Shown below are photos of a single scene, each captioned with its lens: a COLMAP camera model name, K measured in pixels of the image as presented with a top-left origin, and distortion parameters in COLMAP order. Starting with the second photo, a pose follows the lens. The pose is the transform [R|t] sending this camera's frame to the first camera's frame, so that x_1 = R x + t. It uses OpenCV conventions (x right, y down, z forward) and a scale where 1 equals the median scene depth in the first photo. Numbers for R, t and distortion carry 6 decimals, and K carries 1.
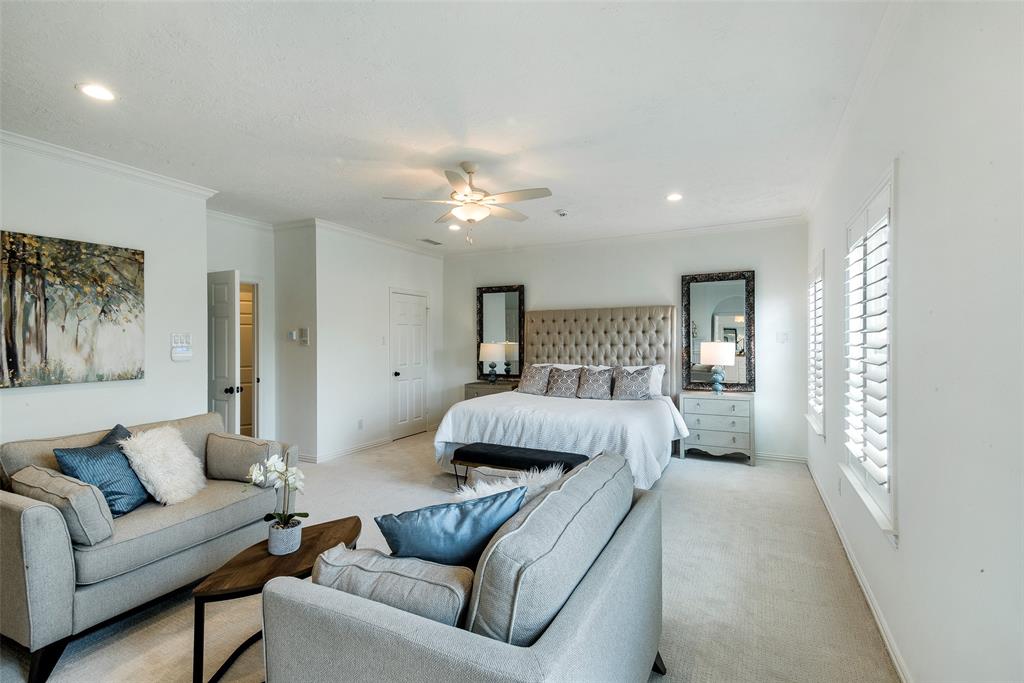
lens RADIAL K [[467.3, 0, 500.8], [0, 467.3, 328.3], [0, 0, 1]] dist [0.026540, 0.000101]
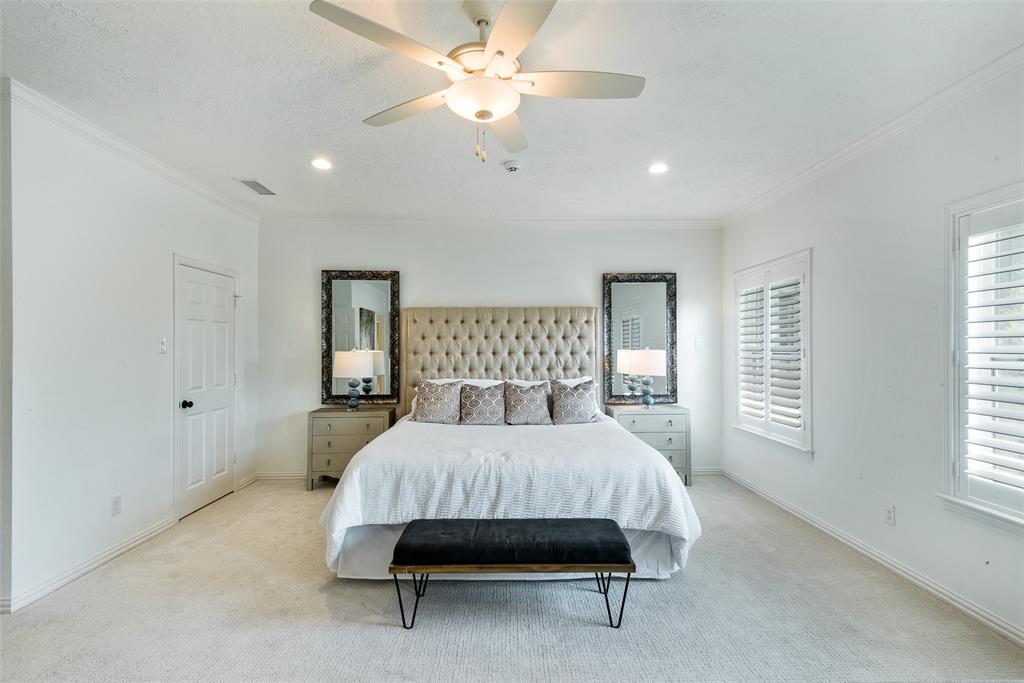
lens RADIAL K [[461.4, 0, 512.0], [0, 461.4, 341.5], [0, 0, 1]] dist [0.027845, 0.000021]
pose [[0.867187, 0.009473, 0.497893, -0.186491], [-0.015471, 0.999849, 0.007922, 0.009923], [-0.497743, -0.014572, 0.867202, 0.339783]]
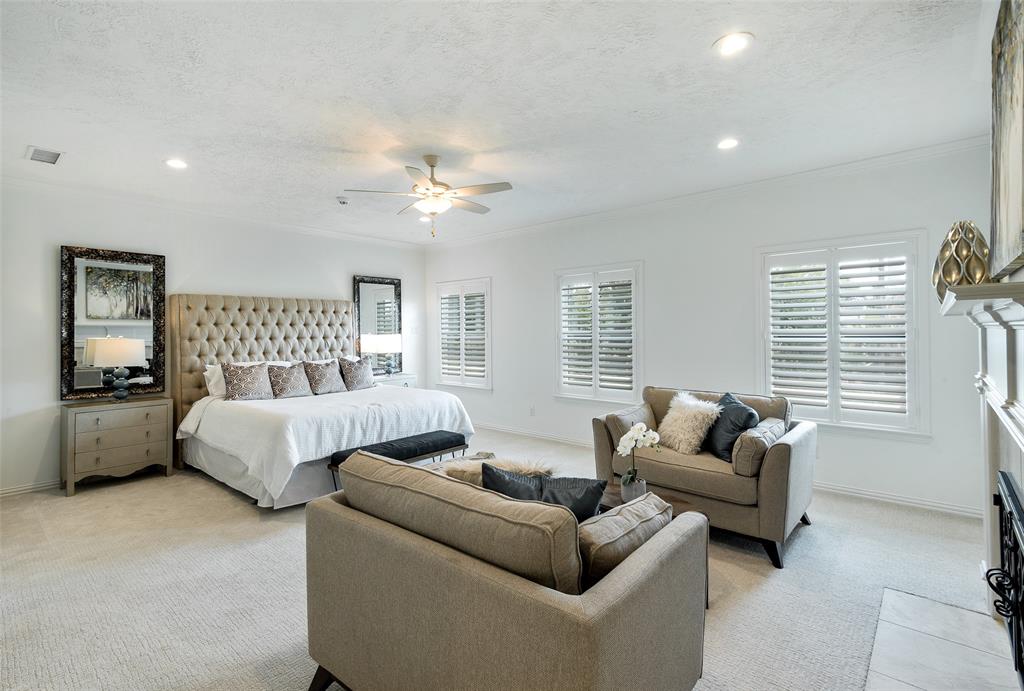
lens RADIAL K [[487.9, 0, 509.5], [0, 487.9, 320.5], [0, 0, 1]] dist [-0.000295, -0.000261]
pose [[0.204309, 0.021496, 0.978670, -0.675920], [-0.021020, 0.999625, -0.017568, 0.008794], [-0.978681, -0.016983, 0.204684, 0.397630]]
